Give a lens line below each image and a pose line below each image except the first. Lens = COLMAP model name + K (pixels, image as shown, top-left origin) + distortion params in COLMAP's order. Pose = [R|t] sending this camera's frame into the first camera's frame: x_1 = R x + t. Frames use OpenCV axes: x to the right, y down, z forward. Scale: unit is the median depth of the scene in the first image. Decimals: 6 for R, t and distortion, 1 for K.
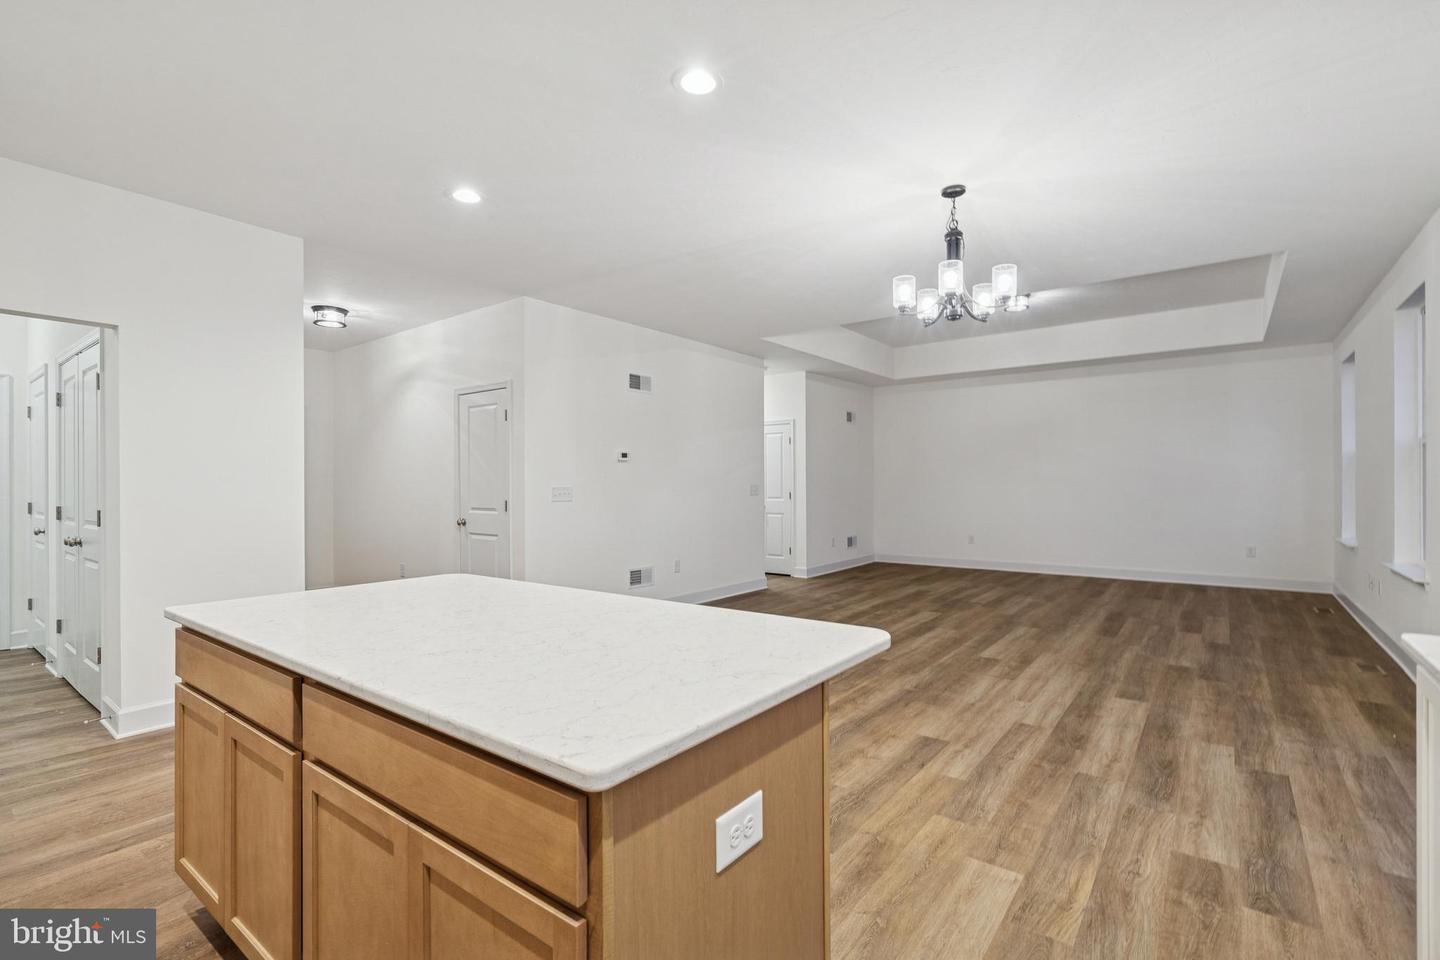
lens RADIAL K [[665.3, 0, 720.0], [0, 665.3, 480.0], [0, 0, 1]] dist [0.001801, 0.000446]
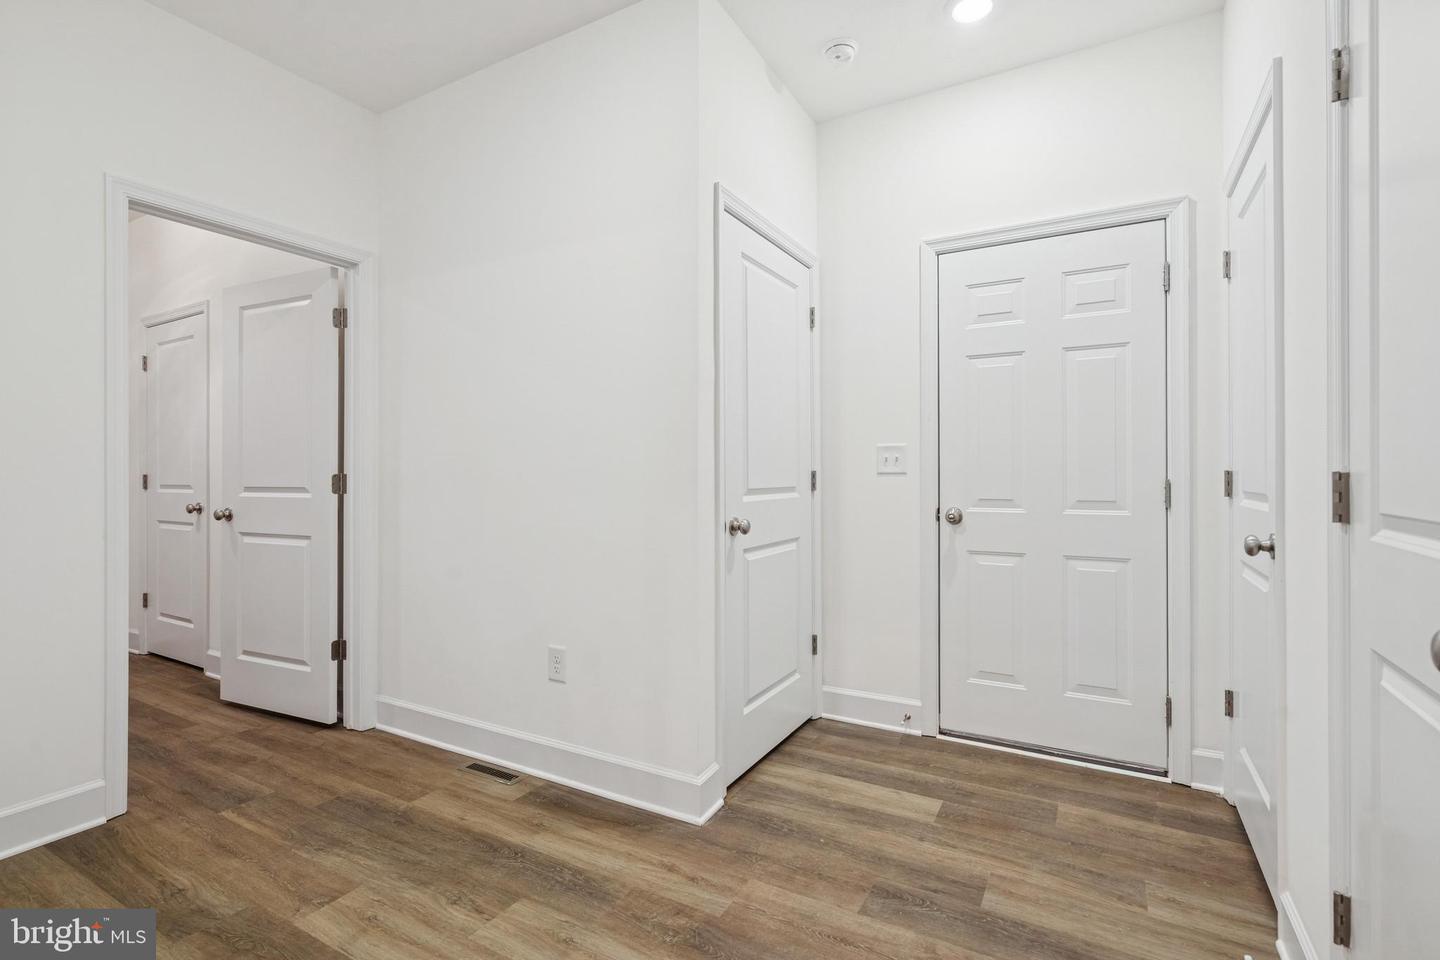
lens RADIAL K [[665.3, 0, 720.0], [0, 665.3, 480.0], [0, 0, 1]] dist [0.001801, 0.000446]
pose [[0.136421, 0.010255, -0.990598, -0.686300], [0.009725, 0.999884, 0.011691, 0.033487], [0.990603, -0.011228, 0.136305, 0.646804]]
